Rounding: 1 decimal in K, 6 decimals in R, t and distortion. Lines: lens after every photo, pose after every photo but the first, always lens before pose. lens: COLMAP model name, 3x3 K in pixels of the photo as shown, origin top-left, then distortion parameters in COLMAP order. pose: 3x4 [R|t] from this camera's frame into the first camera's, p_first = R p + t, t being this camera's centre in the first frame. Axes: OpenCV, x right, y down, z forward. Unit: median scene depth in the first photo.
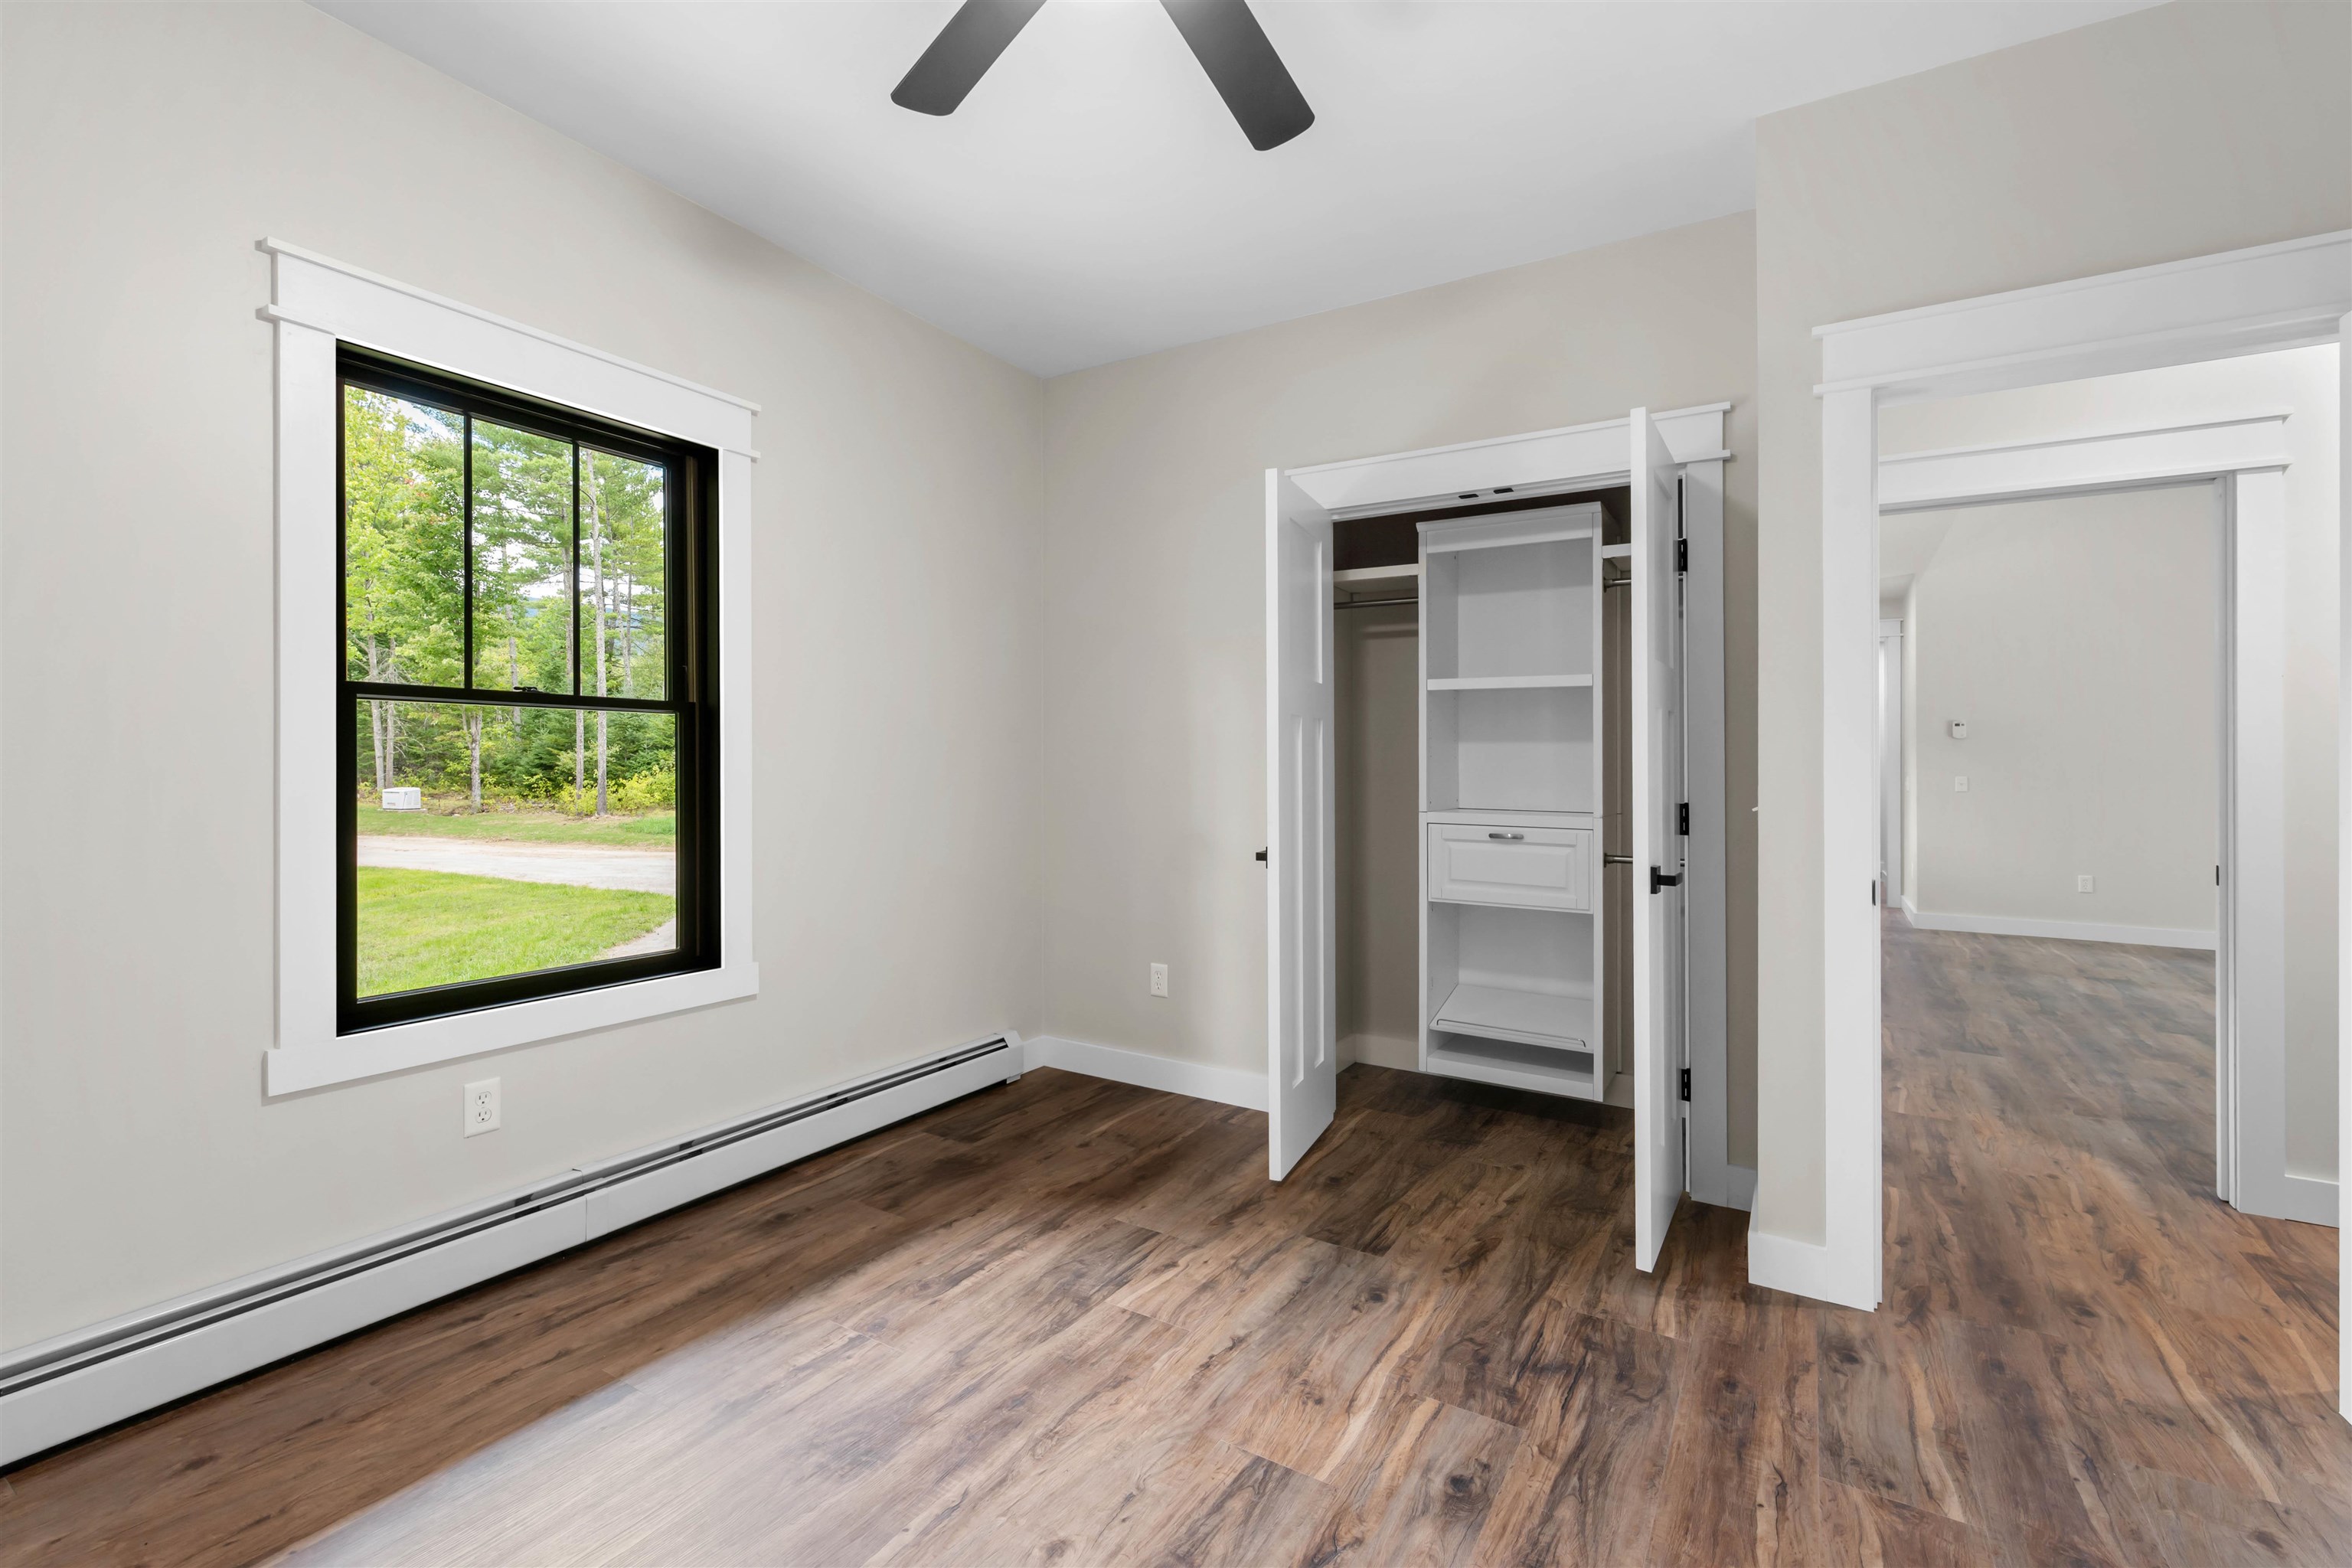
lens RADIAL K [[1011.5, 0, 1222.3], [0, 1011.5, 757.9], [0, 0, 1]] dist [0.003433, -0.001130]
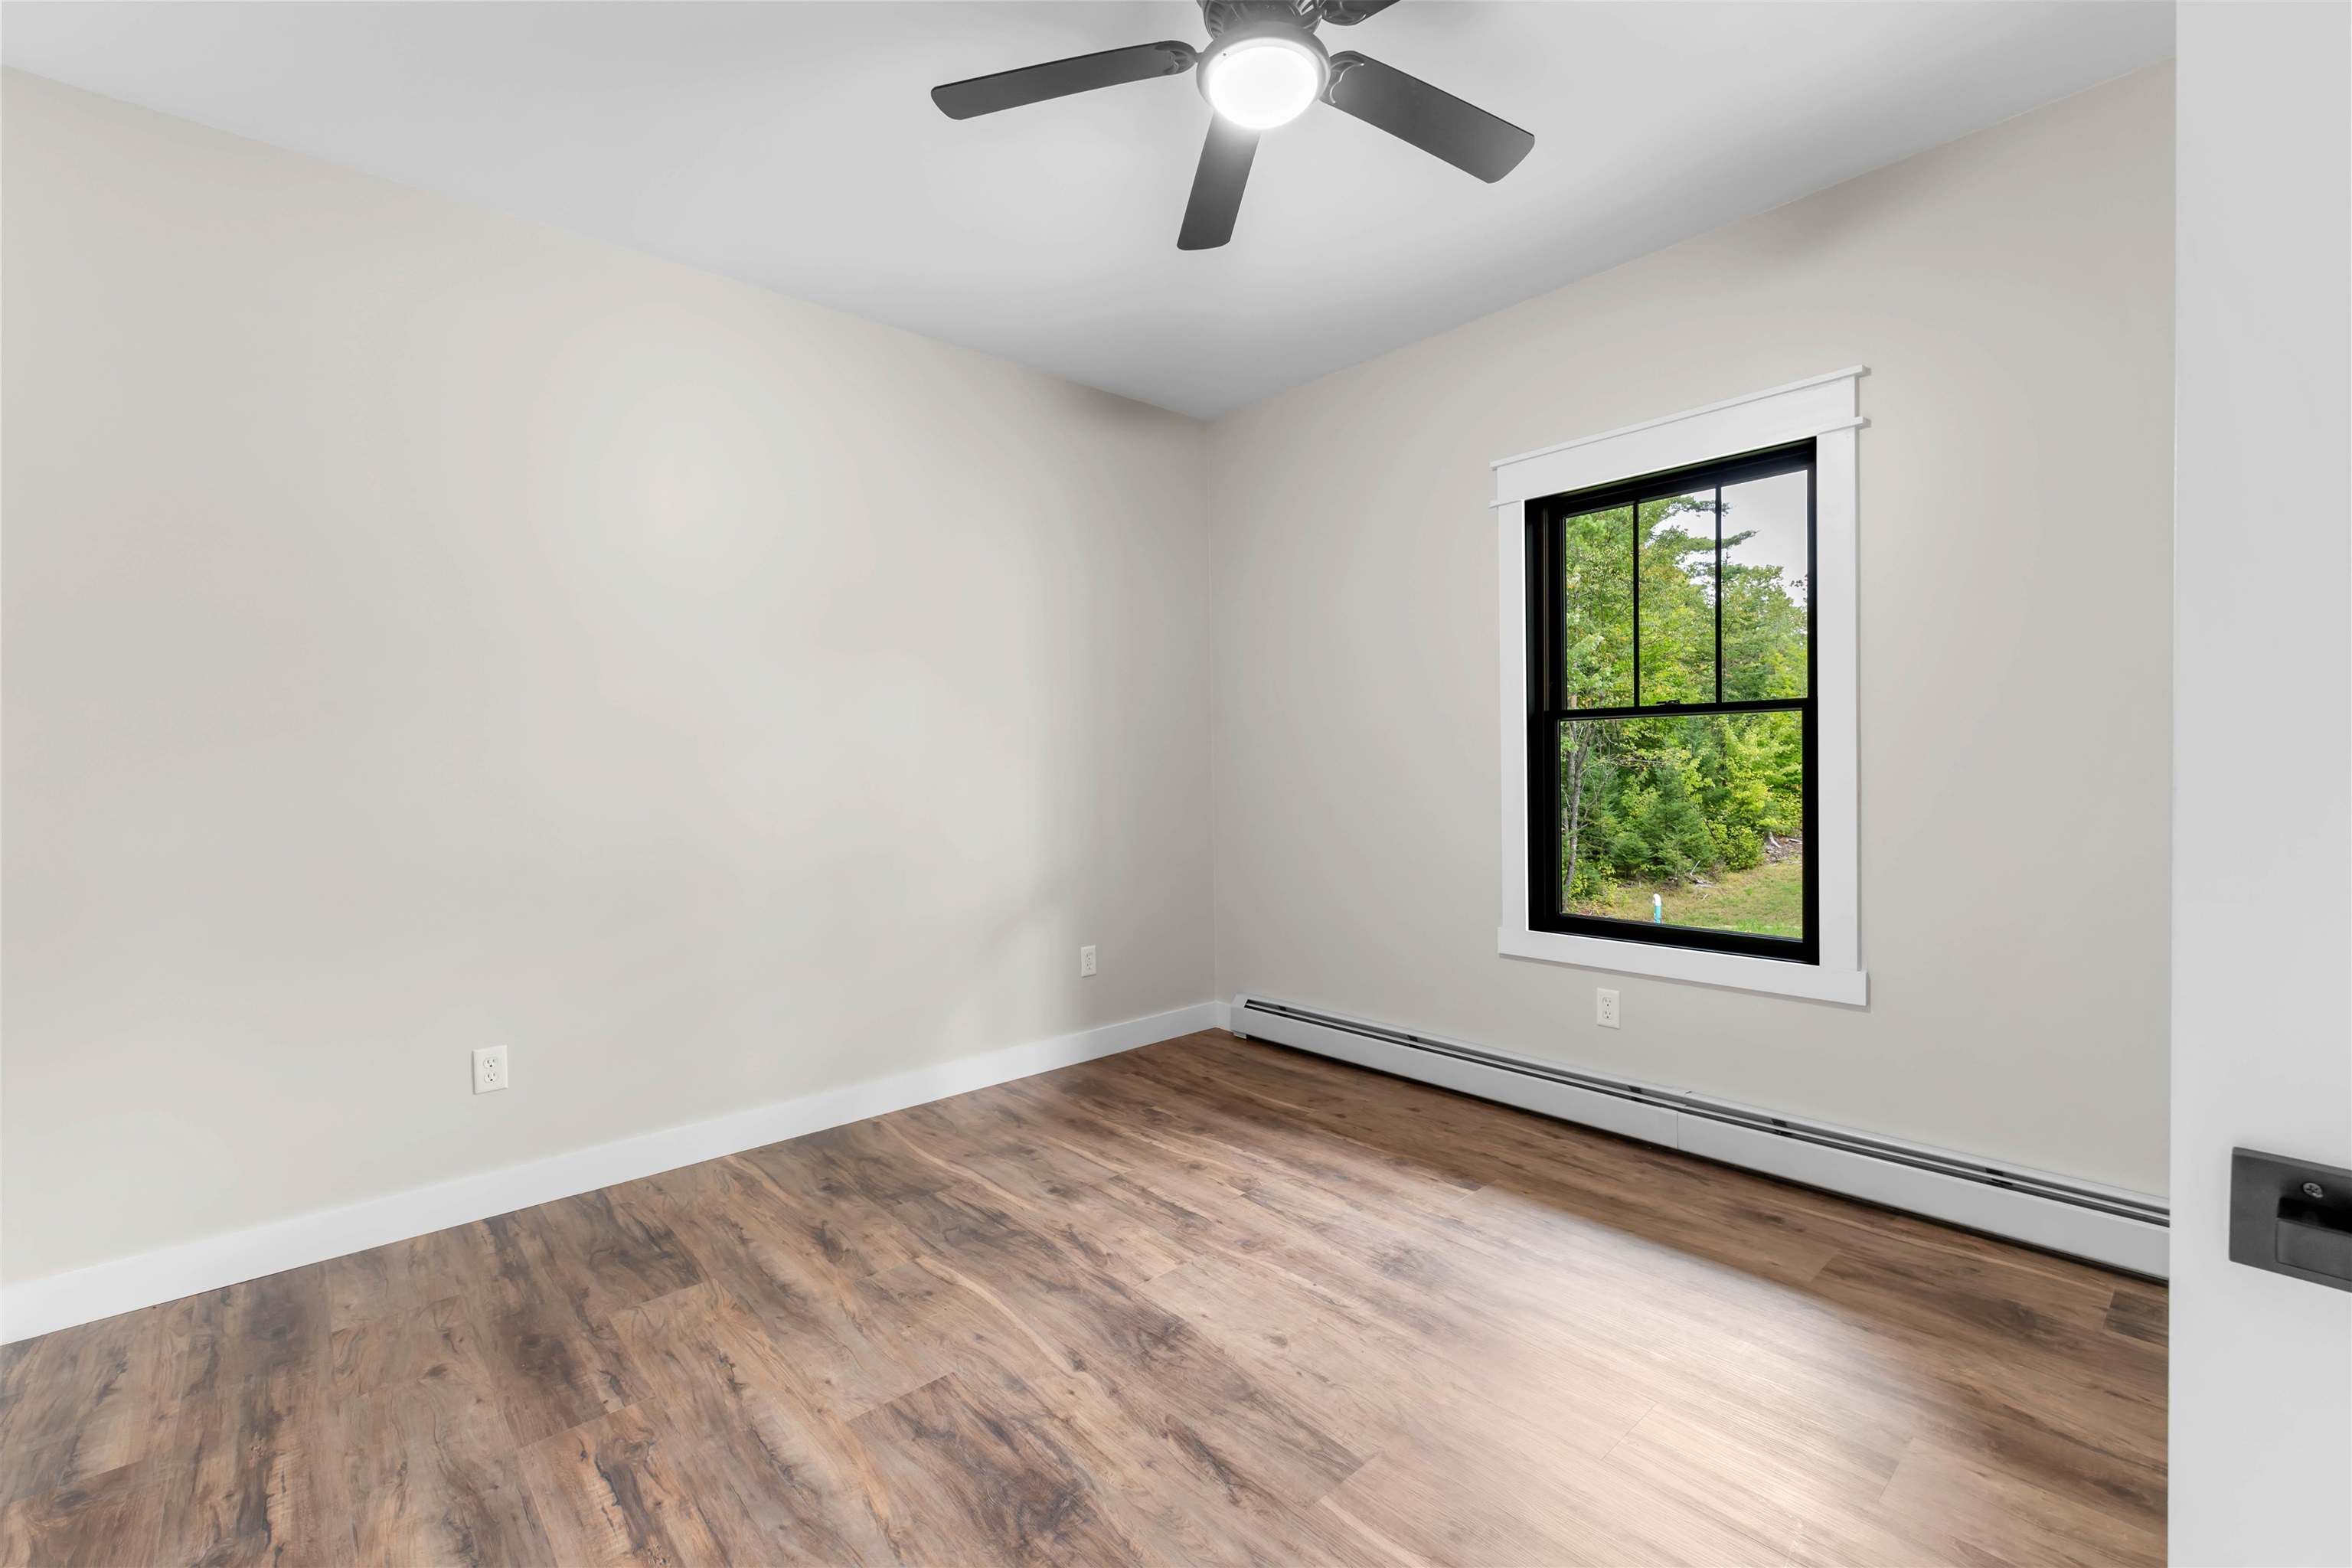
lens RADIAL K [[1011.5, 0, 1164.5], [0, 1011.5, 784.5], [0, 0, 1]] dist [0.003433, -0.001130]
pose [[-0.319829, 0.014632, -0.947362, 0.775012], [0.019660, 0.999768, 0.008804, 0.012862], [0.947271, -0.015810, -0.320042, 0.867626]]
